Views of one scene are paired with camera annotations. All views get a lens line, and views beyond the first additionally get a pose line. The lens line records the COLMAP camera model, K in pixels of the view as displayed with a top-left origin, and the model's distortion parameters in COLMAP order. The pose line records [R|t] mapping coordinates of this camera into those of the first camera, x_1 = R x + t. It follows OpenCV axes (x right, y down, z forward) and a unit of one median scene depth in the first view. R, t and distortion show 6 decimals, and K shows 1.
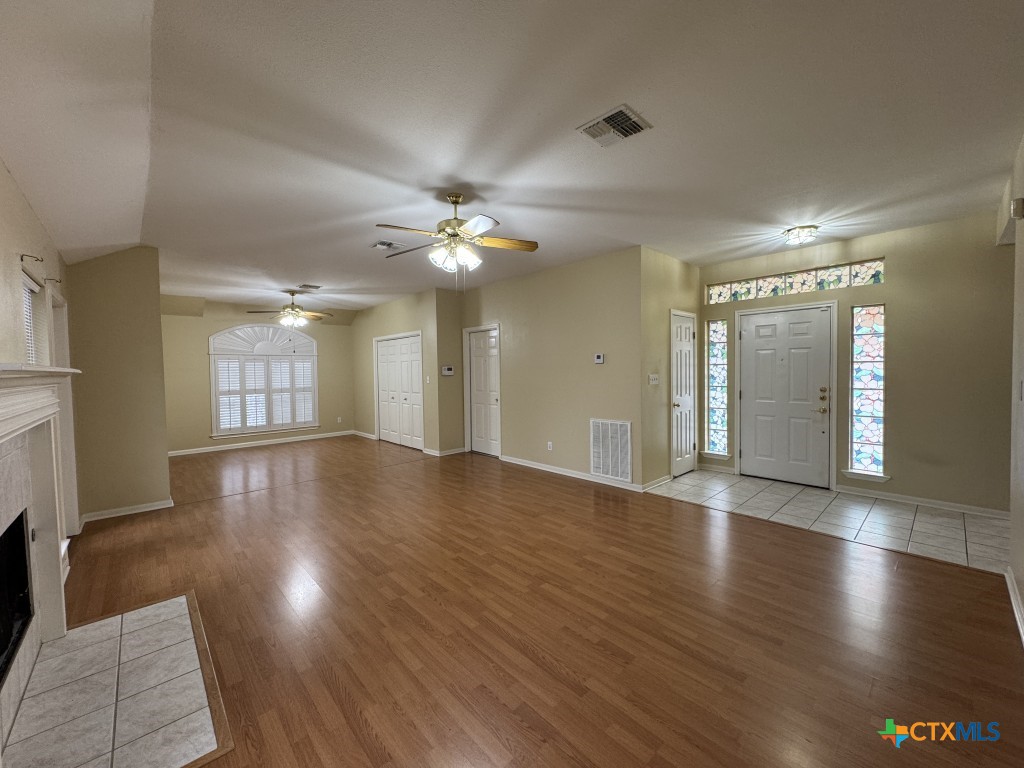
lens RADIAL K [[406.8, 0, 507.4], [0, 406.8, 379.3], [0, 0, 1]] dist [0.007502, -0.000327]
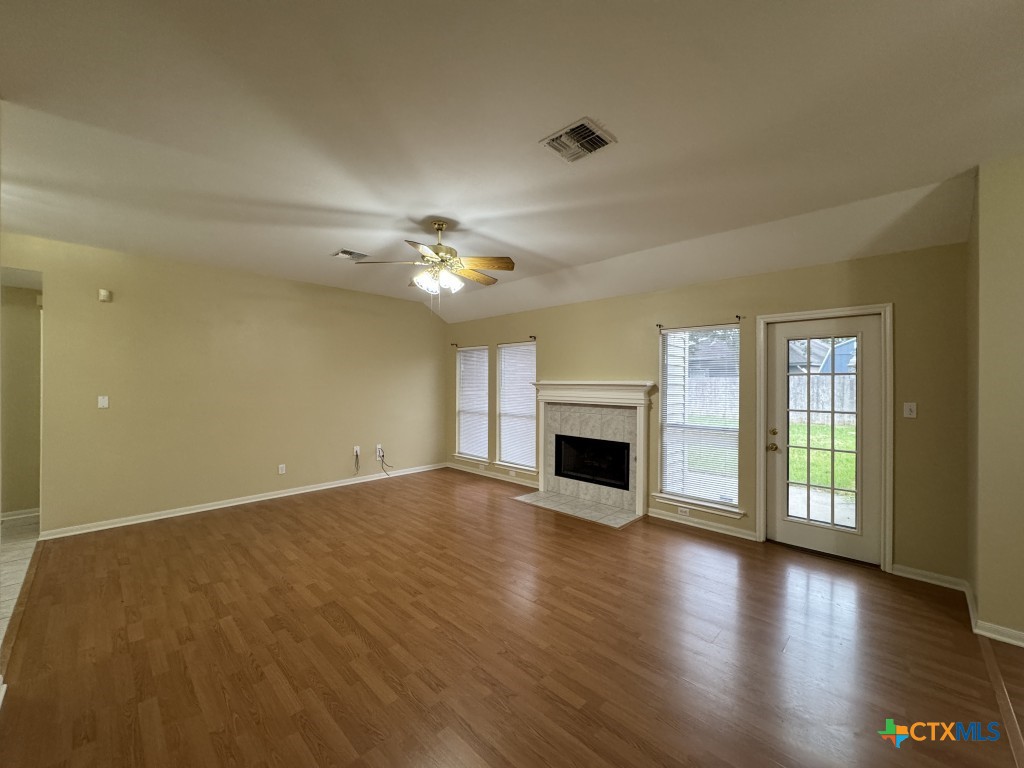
lens RADIAL K [[406.8, 0, 513.1], [0, 406.8, 383.8], [0, 0, 1]] dist [0.007502, -0.000327]
pose [[-0.997468, 0.013004, -0.069923, -0.091583], [0.010877, 0.999469, 0.030719, -0.023597], [0.070285, 0.029881, -0.997079, 0.797184]]
